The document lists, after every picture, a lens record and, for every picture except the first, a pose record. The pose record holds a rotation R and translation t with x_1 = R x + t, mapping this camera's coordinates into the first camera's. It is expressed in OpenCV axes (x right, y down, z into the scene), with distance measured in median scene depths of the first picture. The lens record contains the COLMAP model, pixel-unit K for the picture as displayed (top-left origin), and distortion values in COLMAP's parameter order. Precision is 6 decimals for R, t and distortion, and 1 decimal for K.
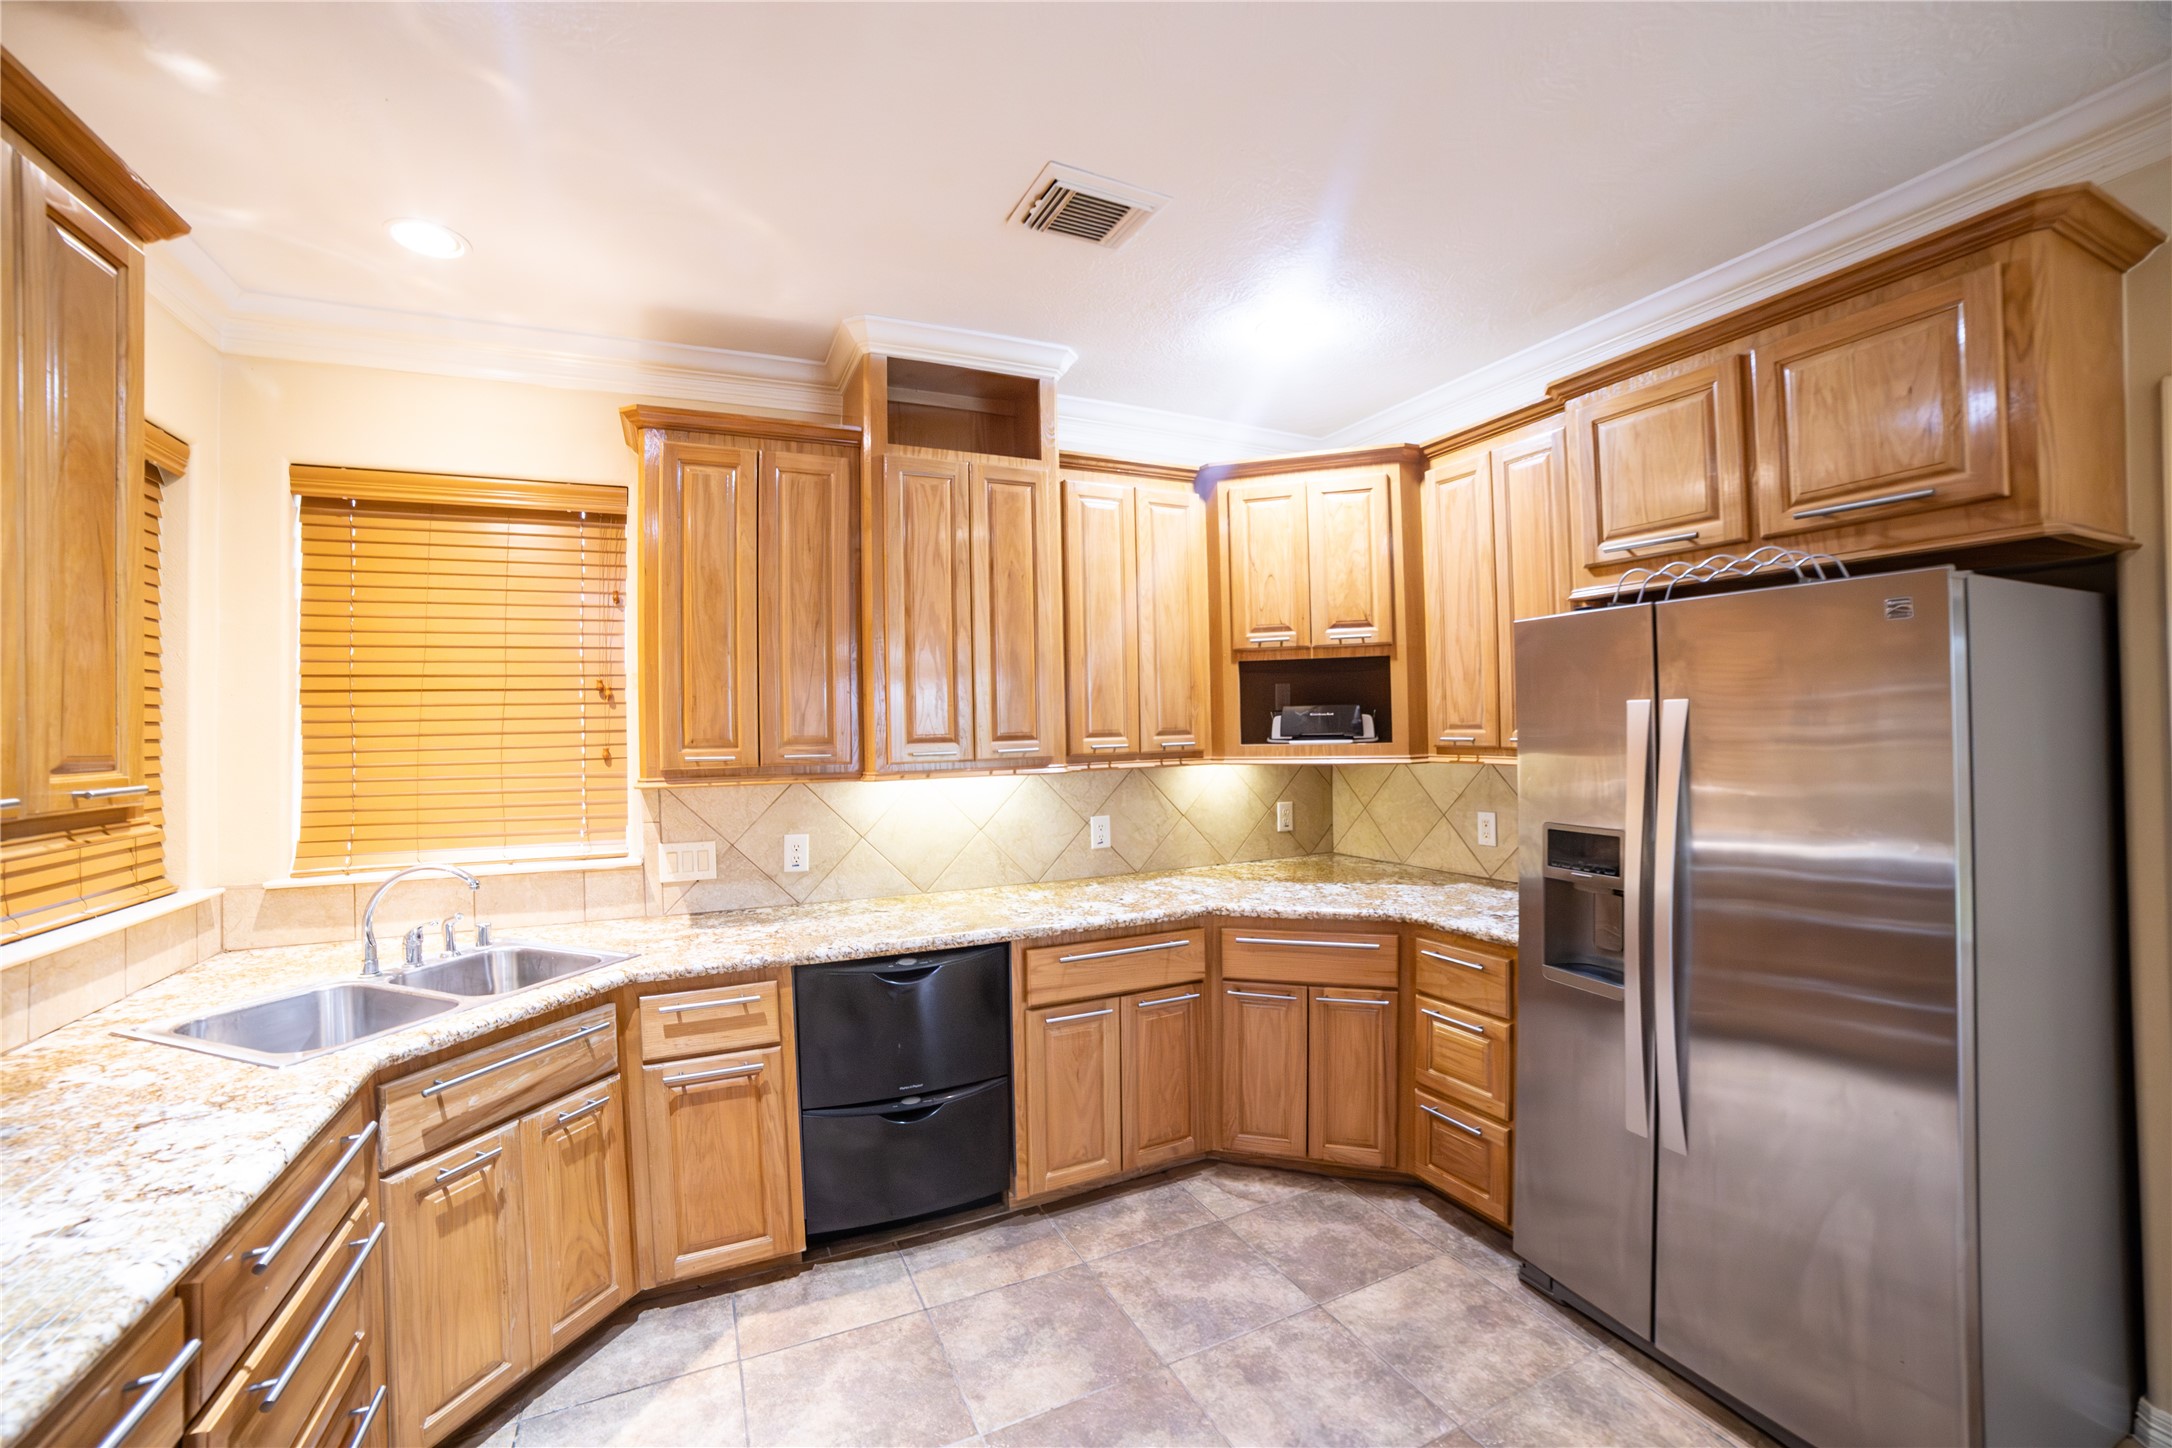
lens RADIAL K [[877.5, 0, 1131.2], [0, 877.5, 719.5], [0, 0, 1]] dist [-0.098962, 0.030676]
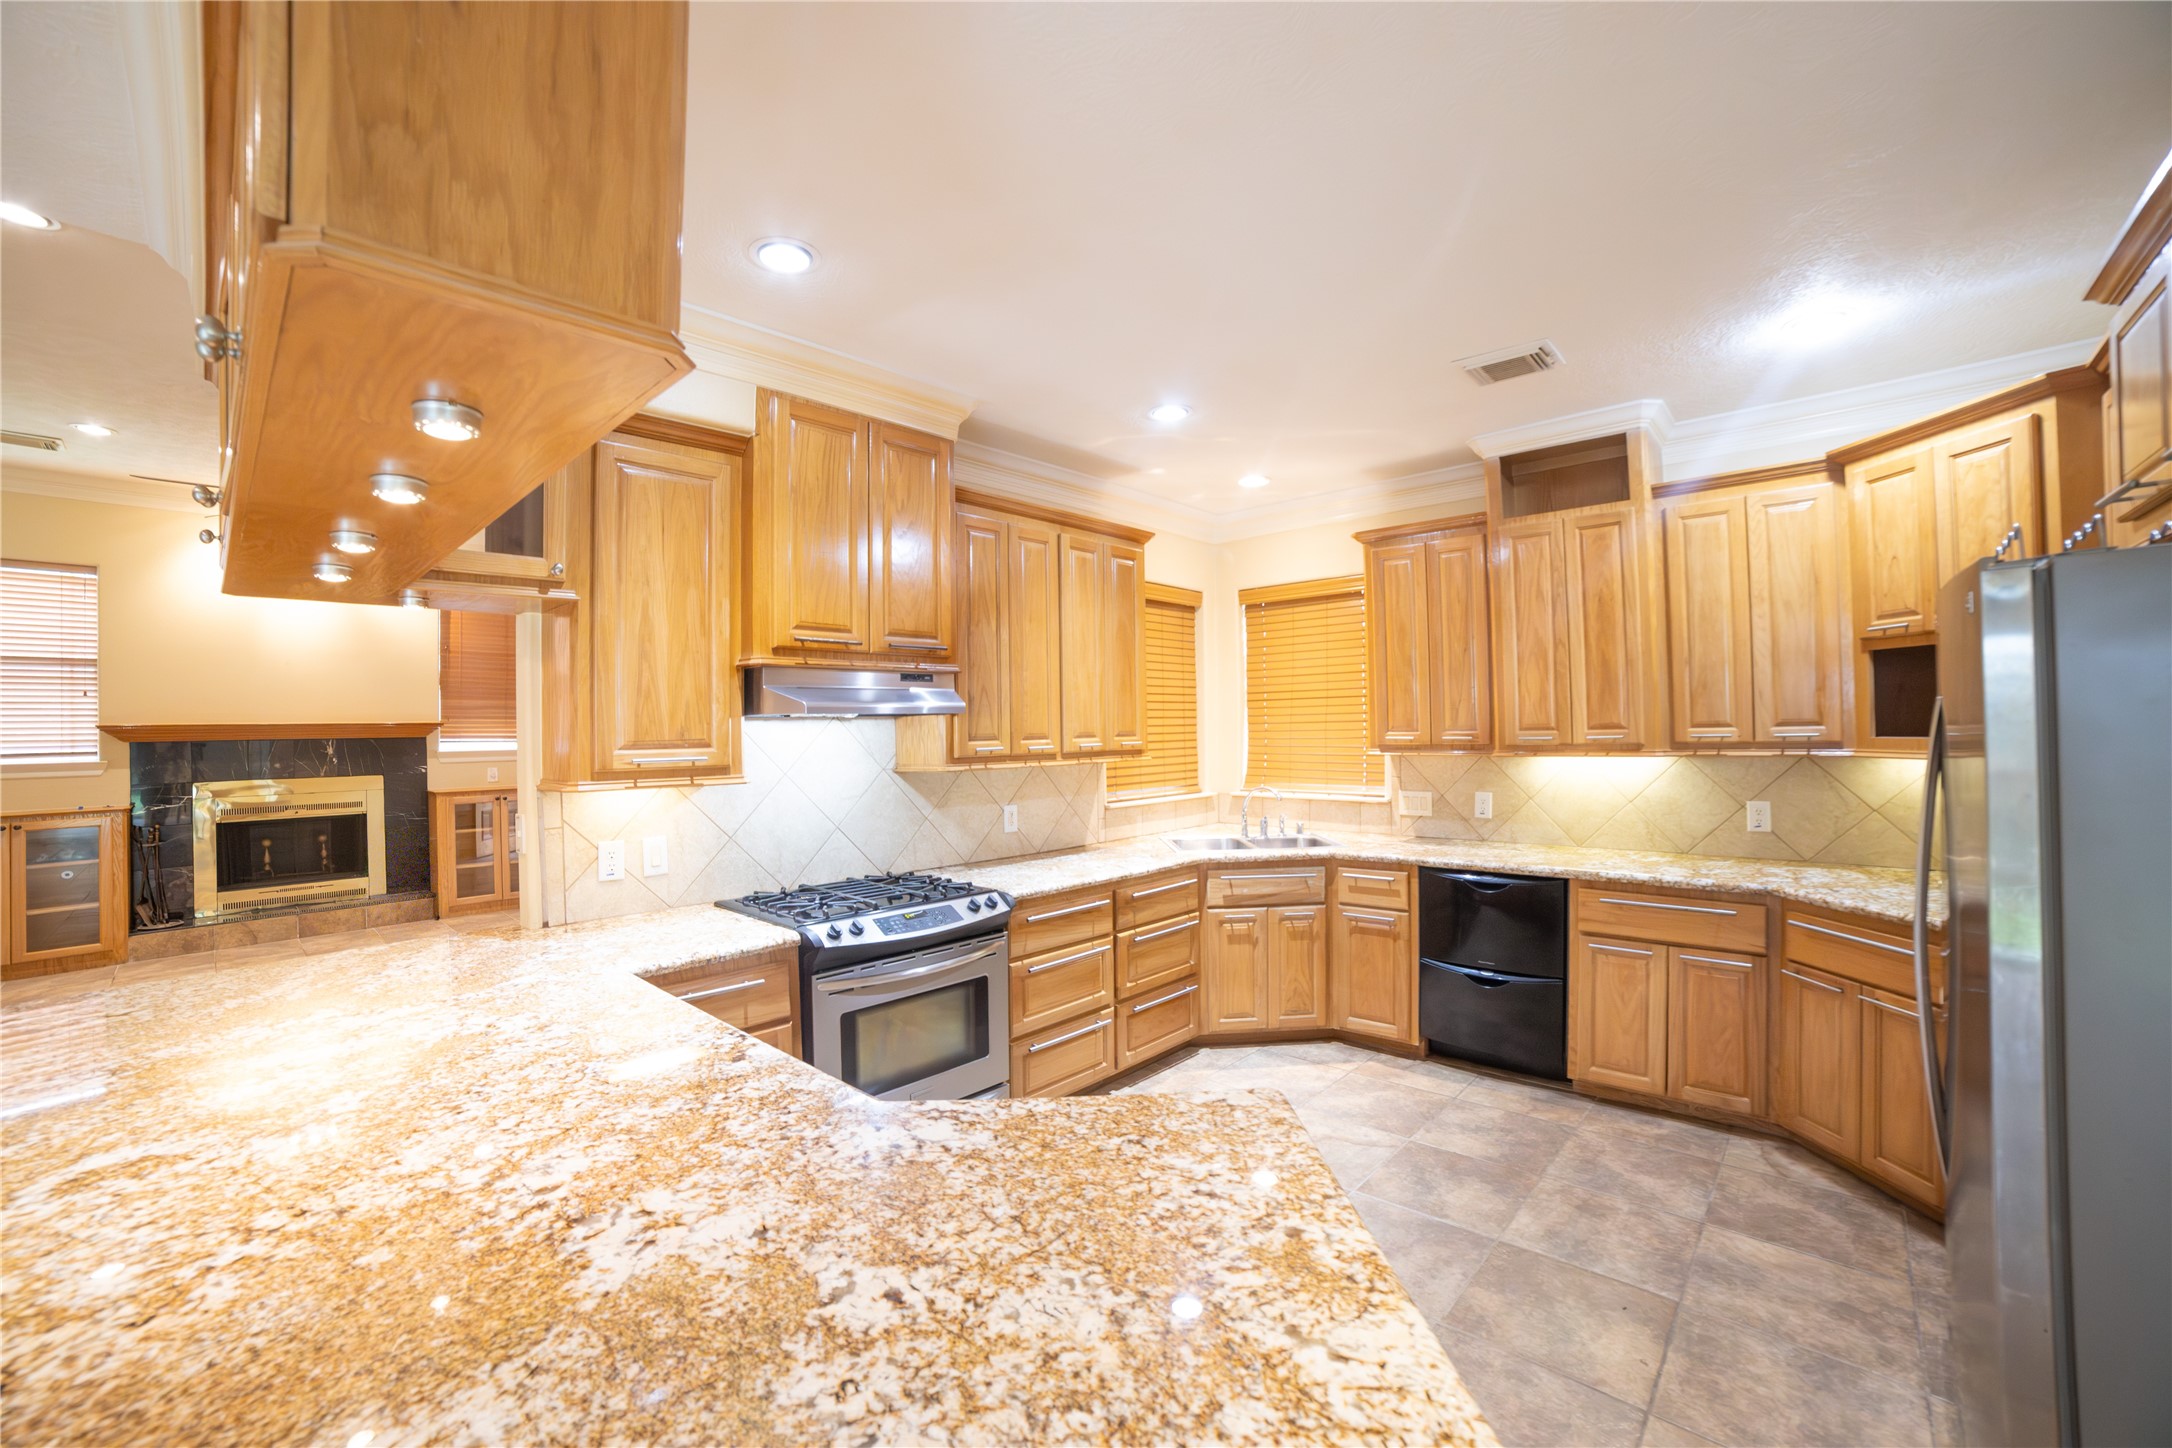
lens RADIAL K [[791.6, 0, 1121.9], [0, 791.6, 720.9], [0, 0, 1]] dist [-0.021710, -0.000016]
pose [[0.425761, 0.004722, -0.904823, 0.651494], [0.016819, 0.999772, 0.013132, -0.016732], [0.904679, -0.020810, 0.425585, -0.128508]]
